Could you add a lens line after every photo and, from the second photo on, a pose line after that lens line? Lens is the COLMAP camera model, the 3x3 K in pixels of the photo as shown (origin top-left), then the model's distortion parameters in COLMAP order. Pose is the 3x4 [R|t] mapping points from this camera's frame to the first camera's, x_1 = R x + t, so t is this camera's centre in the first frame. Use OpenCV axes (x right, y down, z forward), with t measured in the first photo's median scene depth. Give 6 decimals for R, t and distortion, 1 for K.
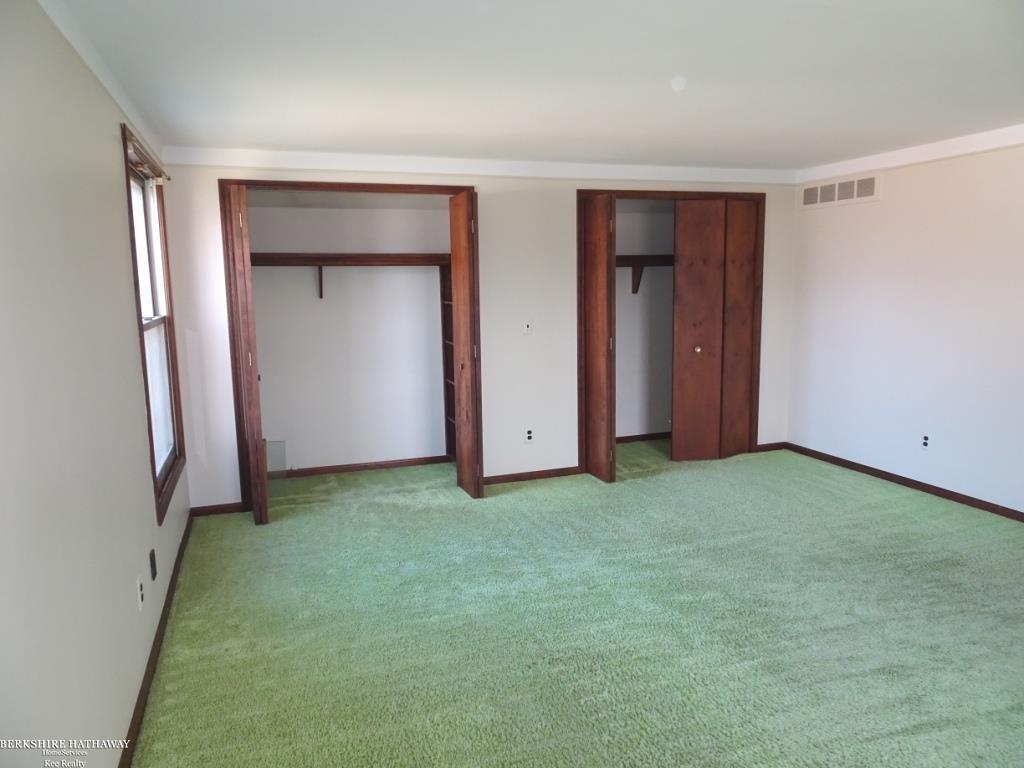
lens RADIAL K [[727.0, 0, 515.7], [0, 727.0, 384.7], [0, 0, 1]] dist [0.010745, -0.001889]
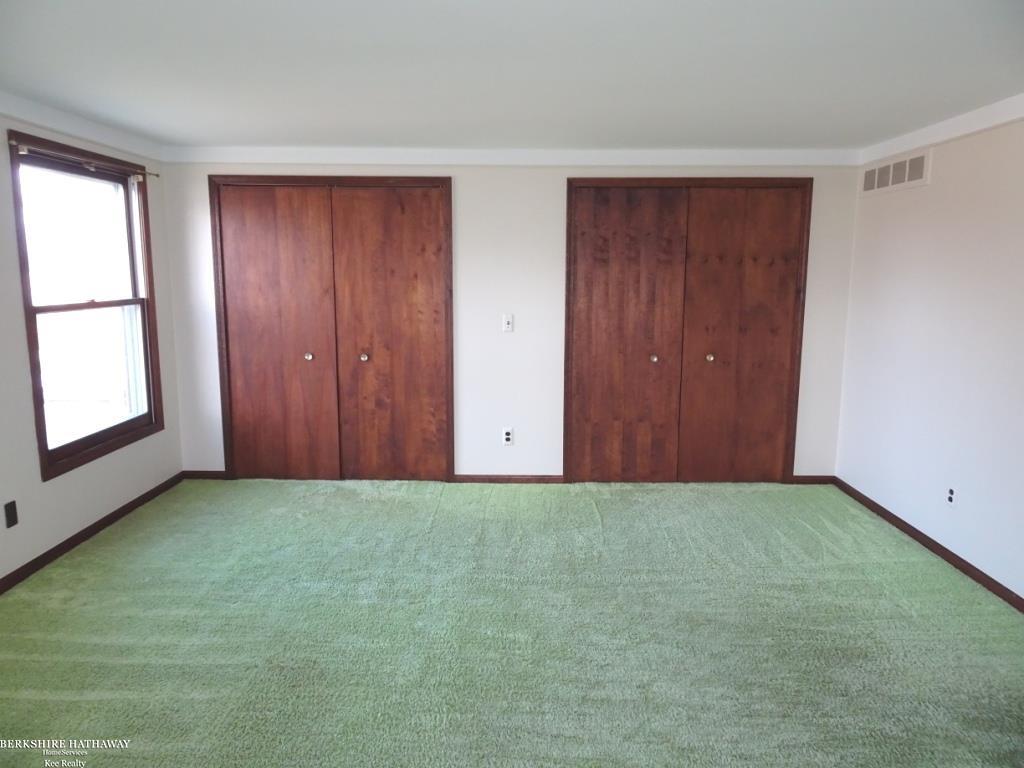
lens RADIAL K [[727.0, 0, 512.8], [0, 727.0, 382.8], [0, 0, 1]] dist [0.010745, -0.001889]
pose [[0.938555, 0.075725, -0.336721, 0.383099], [-0.072155, 0.997125, 0.023122, -0.026807], [0.337504, 0.002595, 0.941321, 0.114034]]
